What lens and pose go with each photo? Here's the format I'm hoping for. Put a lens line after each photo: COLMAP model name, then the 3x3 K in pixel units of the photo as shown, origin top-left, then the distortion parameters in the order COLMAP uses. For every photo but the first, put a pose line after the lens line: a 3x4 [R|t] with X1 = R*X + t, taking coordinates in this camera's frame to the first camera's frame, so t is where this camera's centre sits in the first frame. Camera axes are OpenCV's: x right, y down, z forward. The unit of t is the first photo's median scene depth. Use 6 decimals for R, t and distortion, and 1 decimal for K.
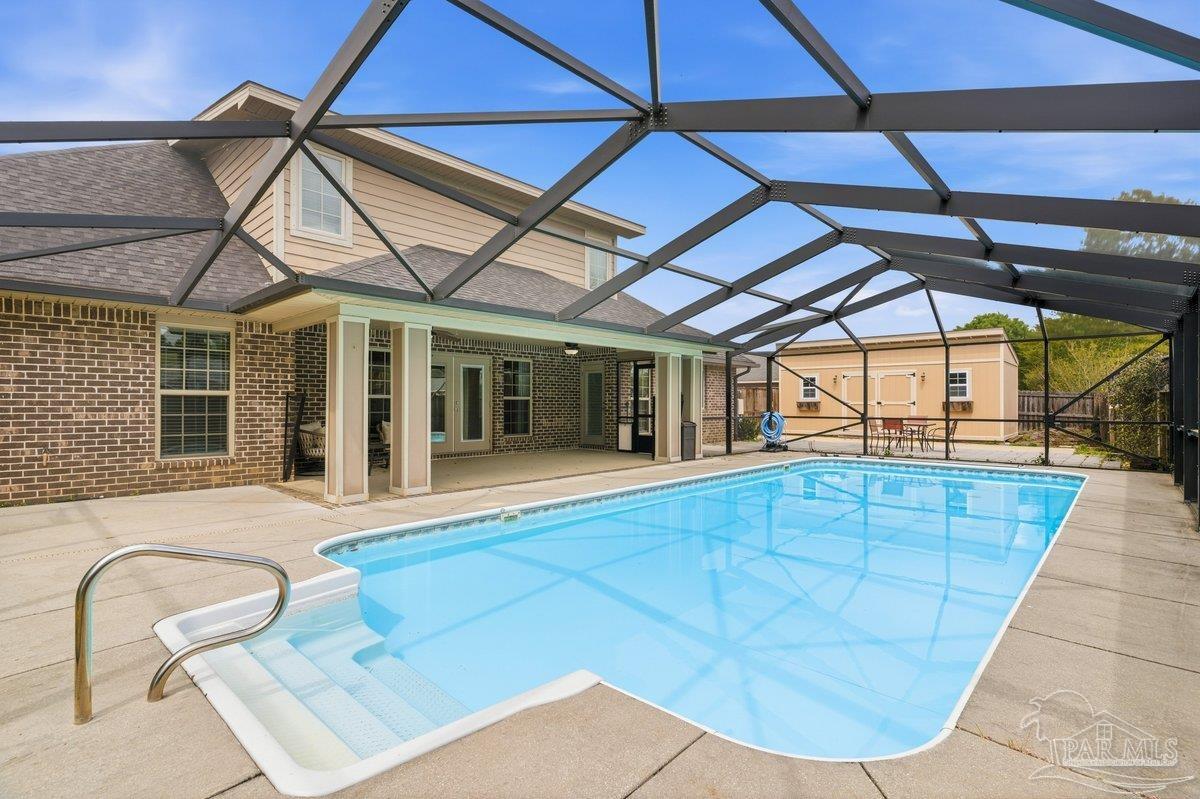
lens RADIAL K [[576.3, 0, 599.3], [0, 576.3, 400.9], [0, 0, 1]] dist [-0.002005, -0.001446]
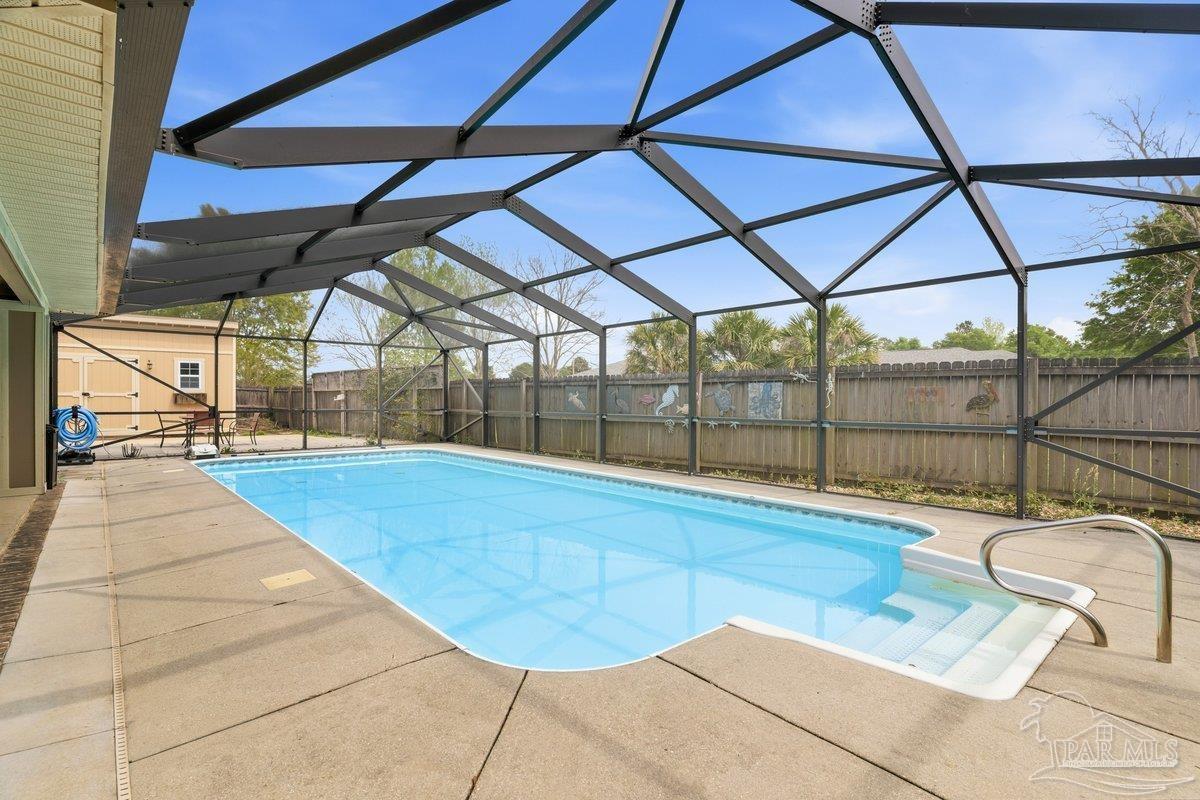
lens RADIAL K [[576.3, 0, 600.3], [0, 576.3, 400.3], [0, 0, 1]] dist [-0.002005, -0.001446]
pose [[0.090838, -0.003111, 0.995861, -0.324026], [-0.010775, 0.999934, 0.004107, 0.001871], [-0.995807, -0.011104, 0.090798, 0.302996]]
